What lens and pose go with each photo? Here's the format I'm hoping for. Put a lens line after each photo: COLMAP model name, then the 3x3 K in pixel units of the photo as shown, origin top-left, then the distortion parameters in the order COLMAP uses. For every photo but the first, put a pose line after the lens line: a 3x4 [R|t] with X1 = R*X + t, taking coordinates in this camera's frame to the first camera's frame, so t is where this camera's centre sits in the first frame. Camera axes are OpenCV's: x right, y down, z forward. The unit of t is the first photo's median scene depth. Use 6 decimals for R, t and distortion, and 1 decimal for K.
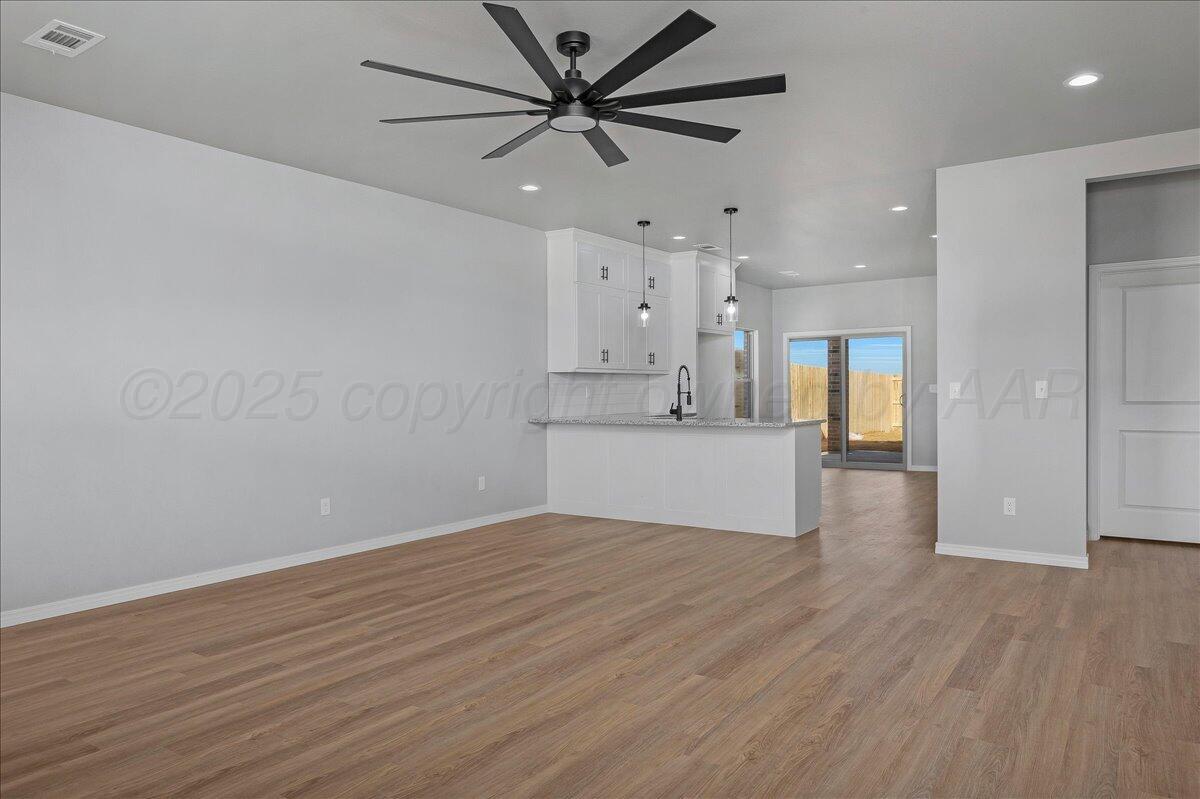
lens RADIAL K [[794.7, 0, 569.9], [0, 794.7, 401.5], [0, 0, 1]] dist [-0.007763, -0.002759]
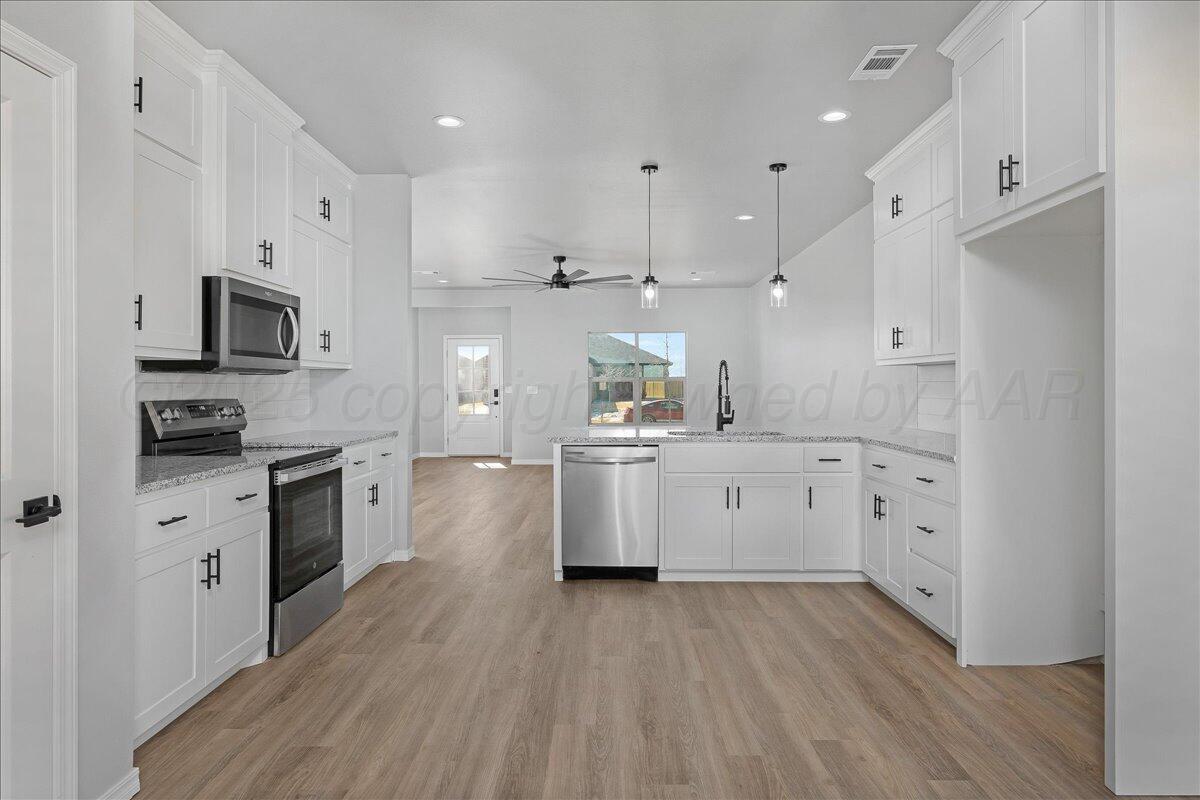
lens RADIAL K [[706.8, 0, 597.1], [0, 706.8, 386.1], [0, 0, 1]] dist [-0.002993, -0.000607]
pose [[-0.818402, 0.010309, -0.574553, 0.559448], [0.000912, 0.999861, 0.016642, -0.029096], [0.574645, 0.013096, -0.818298, 1.320683]]
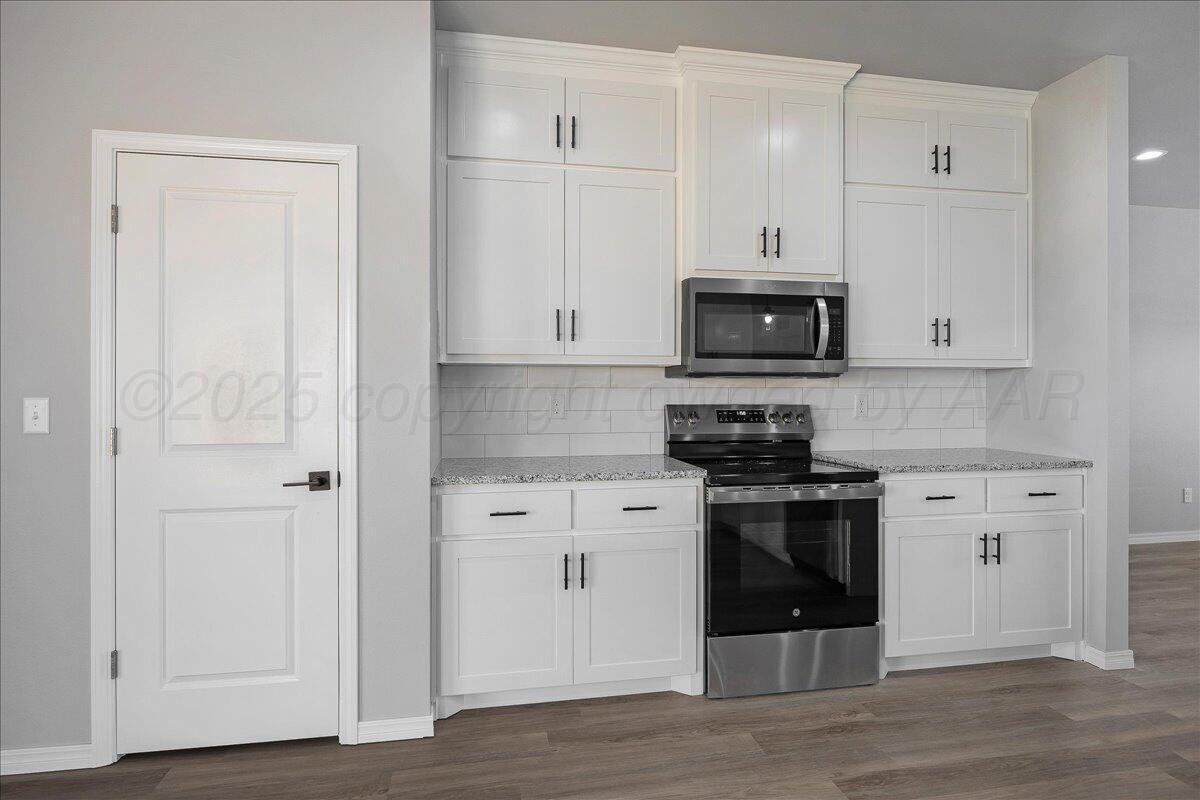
lens RADIAL K [[637.6, 0, 614.4], [0, 637.6, 390.5], [0, 0, 1]] dist [-0.003202, -0.001061]
pose [[-0.737128, 0.009261, 0.675690, 0.299107], [0.014346, 0.999895, 0.001946, -0.024113], [-0.675601, 0.011128, -0.737183, 1.157038]]
